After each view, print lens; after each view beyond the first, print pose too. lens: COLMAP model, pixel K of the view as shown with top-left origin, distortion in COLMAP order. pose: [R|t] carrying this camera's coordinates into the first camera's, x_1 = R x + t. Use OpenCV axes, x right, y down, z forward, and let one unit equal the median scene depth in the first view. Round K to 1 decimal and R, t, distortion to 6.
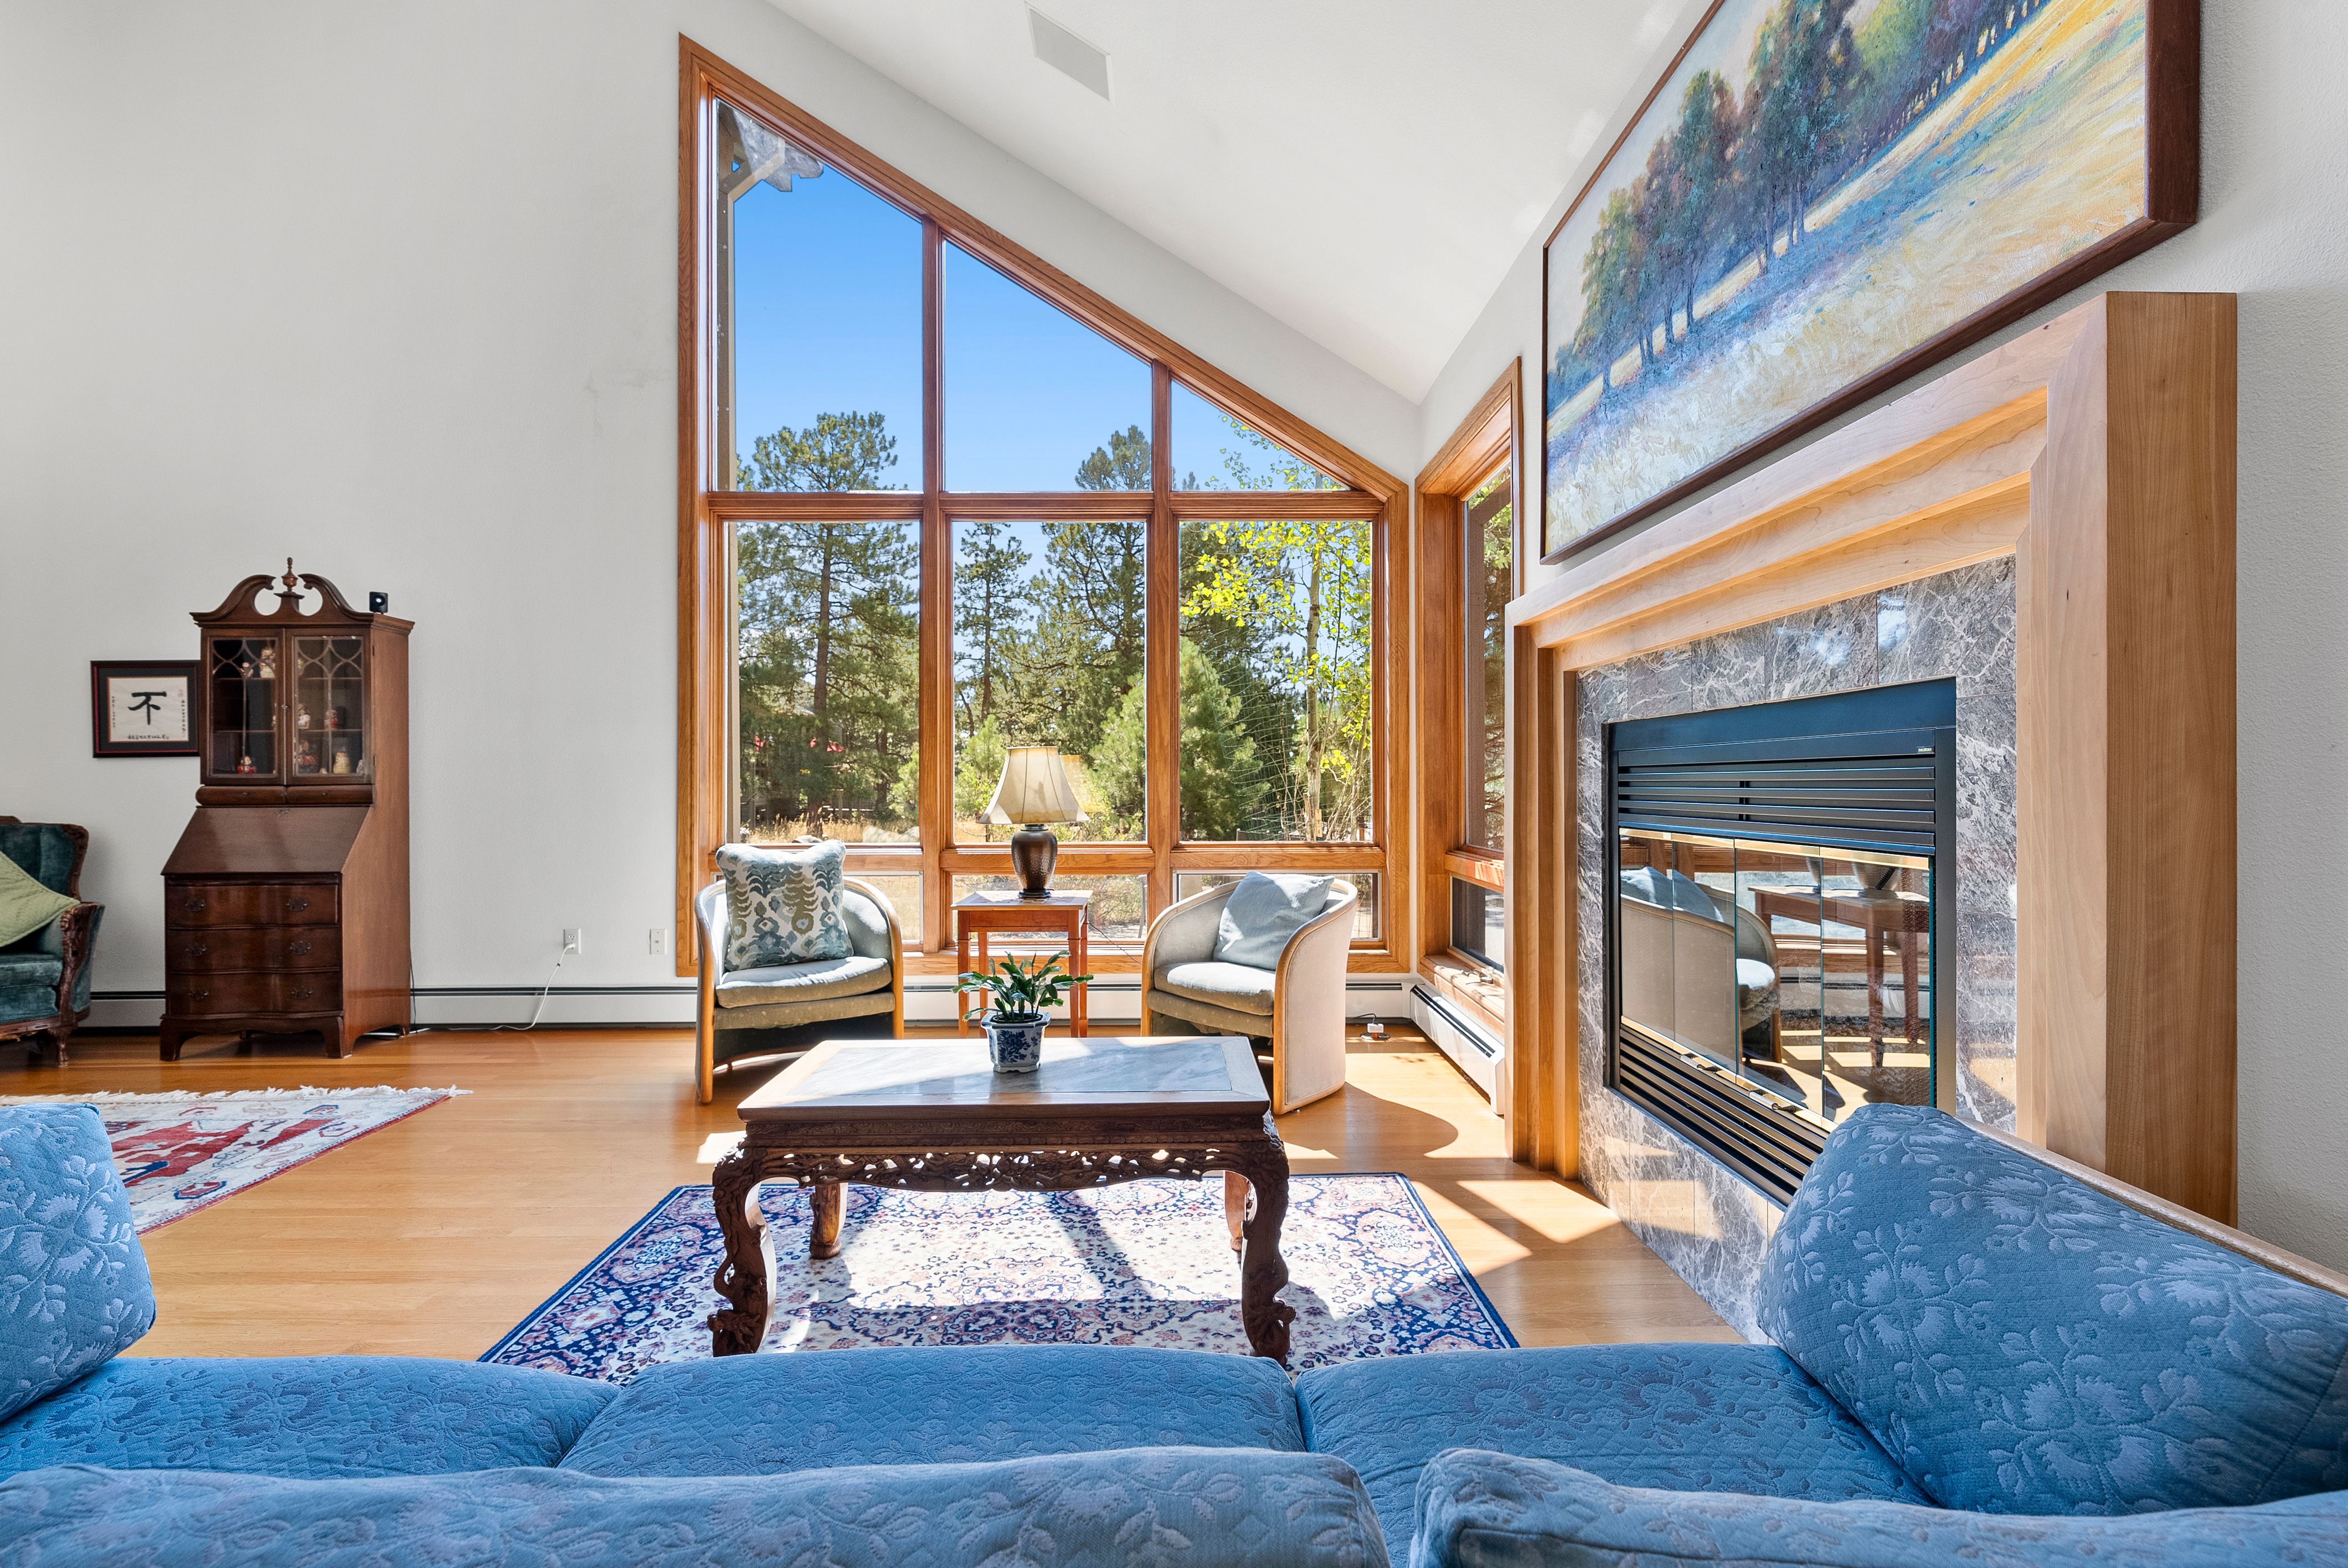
lens RADIAL K [[1013.4, 0, 1182.3], [0, 1013.4, 779.2], [0, 0, 1]] dist [0.000417, 0.000053]
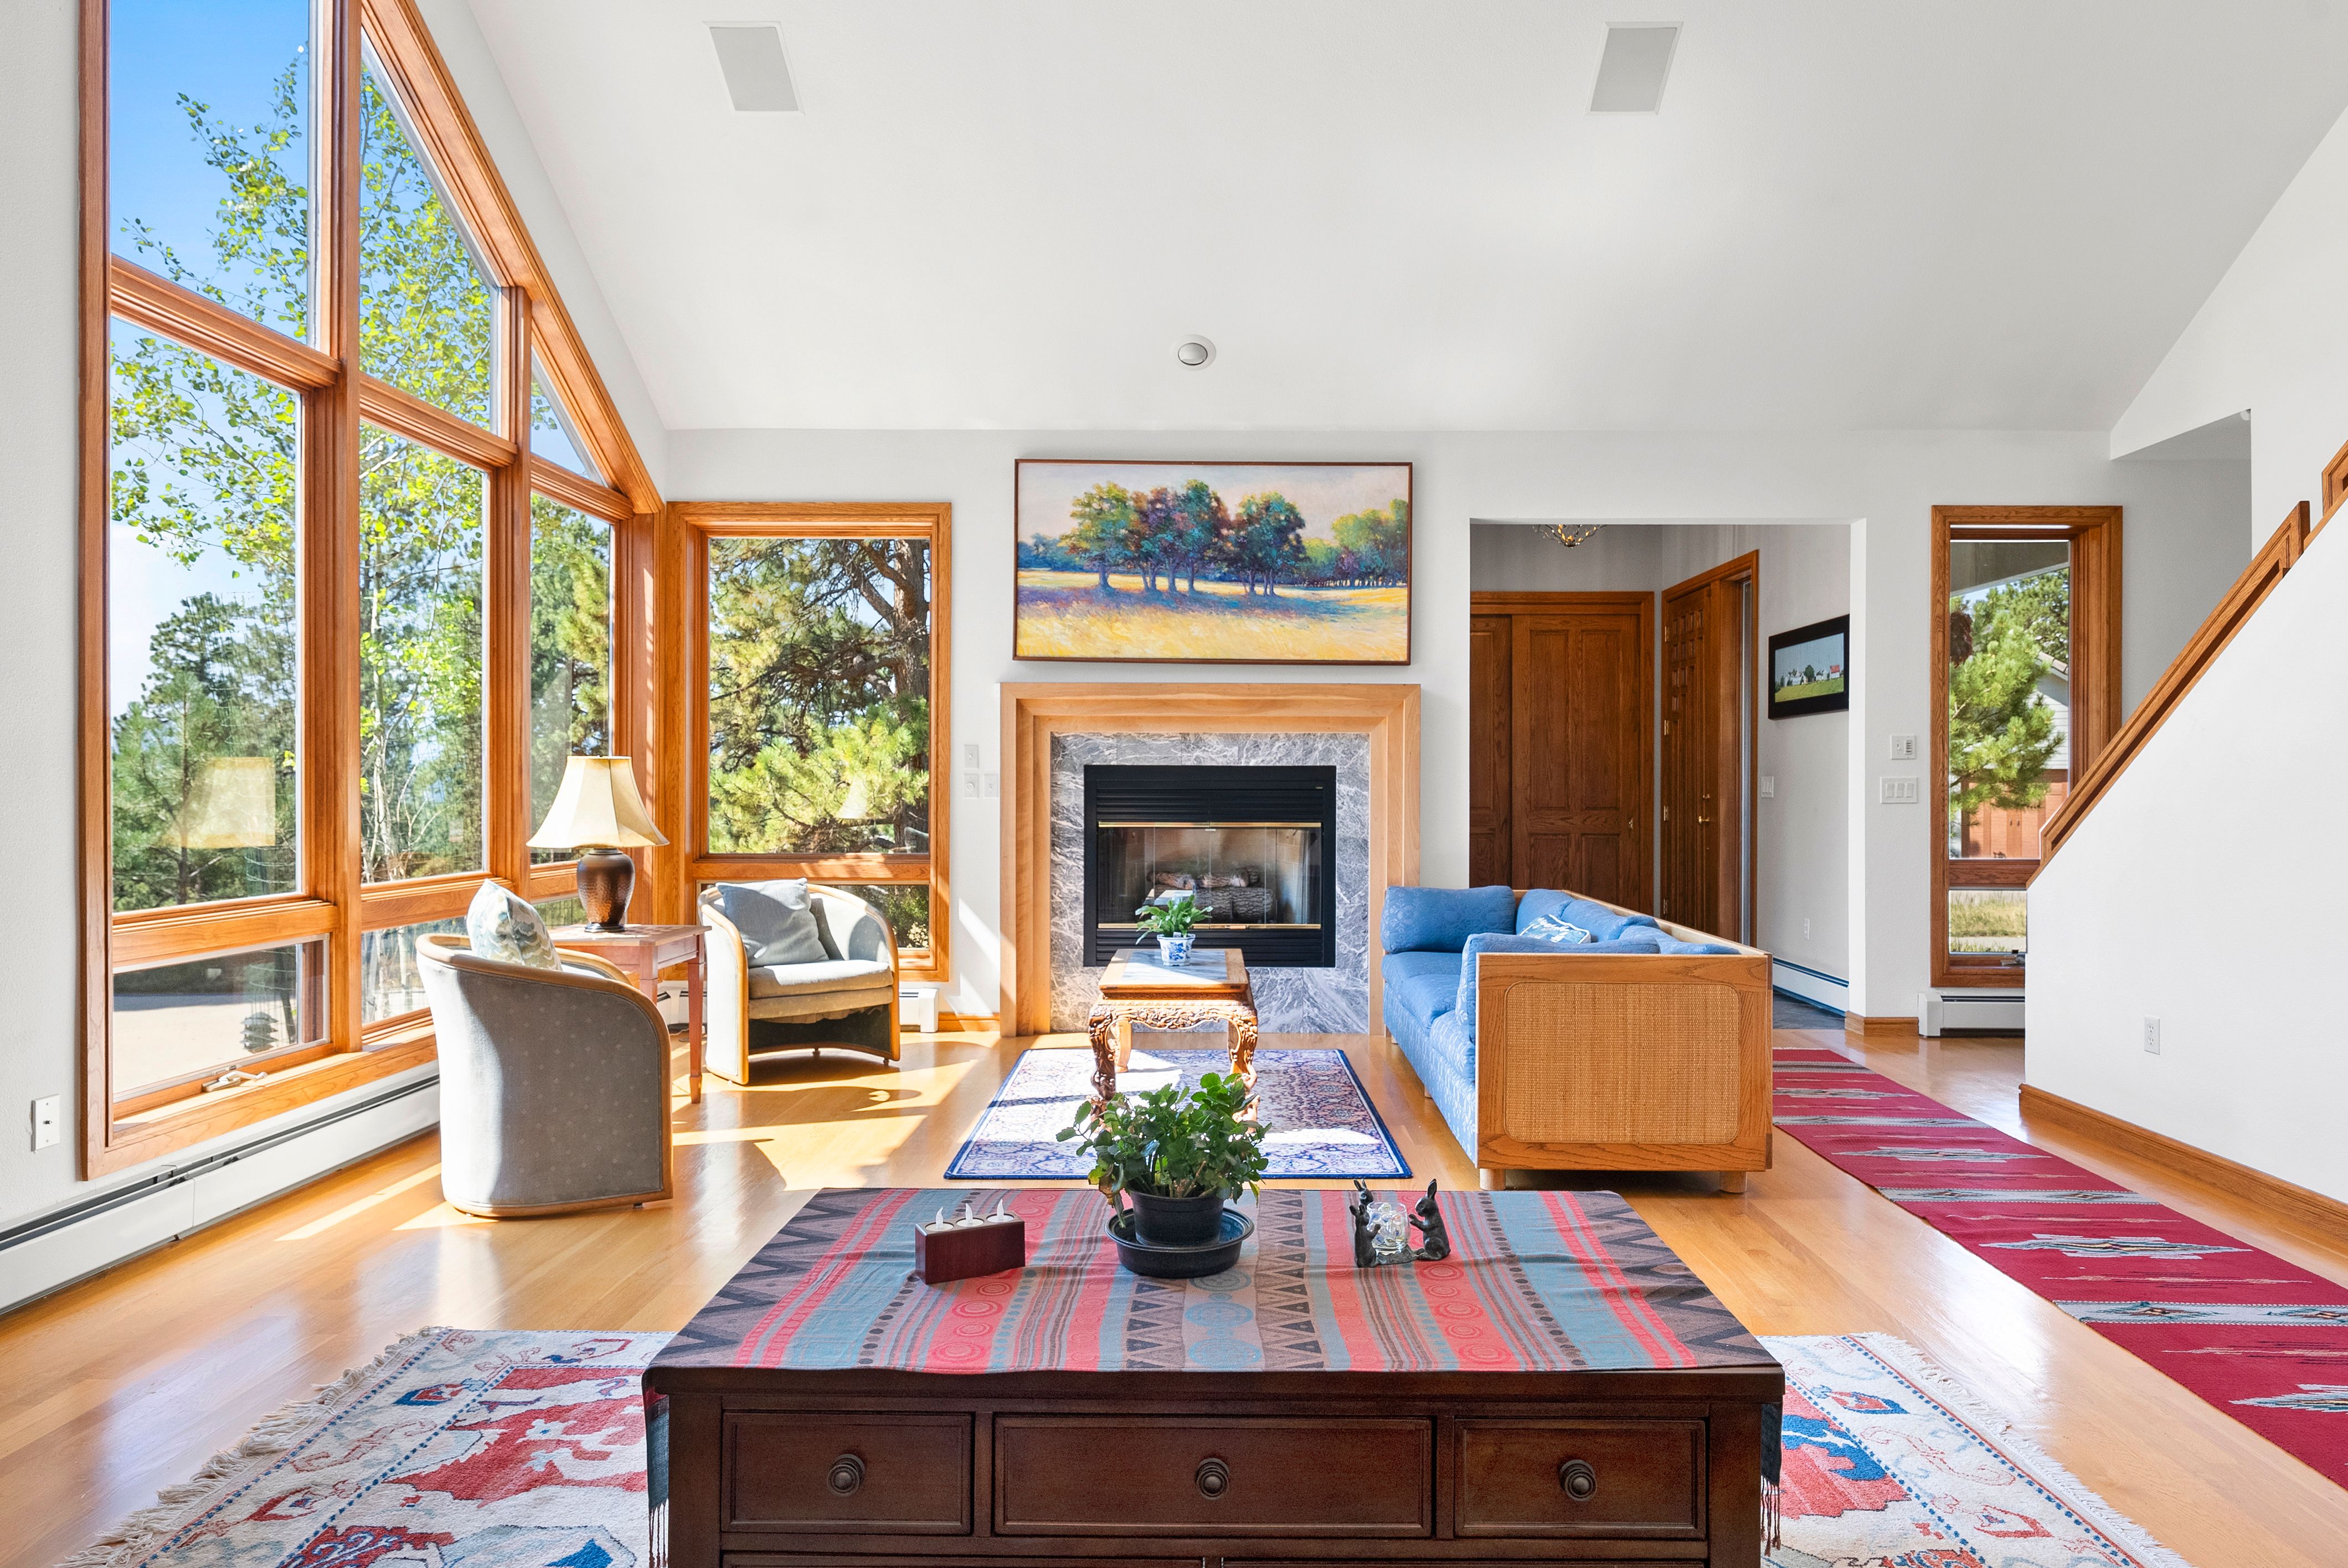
lens RADIAL K [[1396.7, 0, 1213.6], [0, 1396.7, 781.1], [0, 0, 1]] dist [0.001934, 0.000831]
pose [[0.025486, 0.006708, 0.999653, -1.287200], [-0.006081, 0.999960, -0.006555, -0.006897], [-0.999657, -0.005912, 0.025526, 0.443077]]
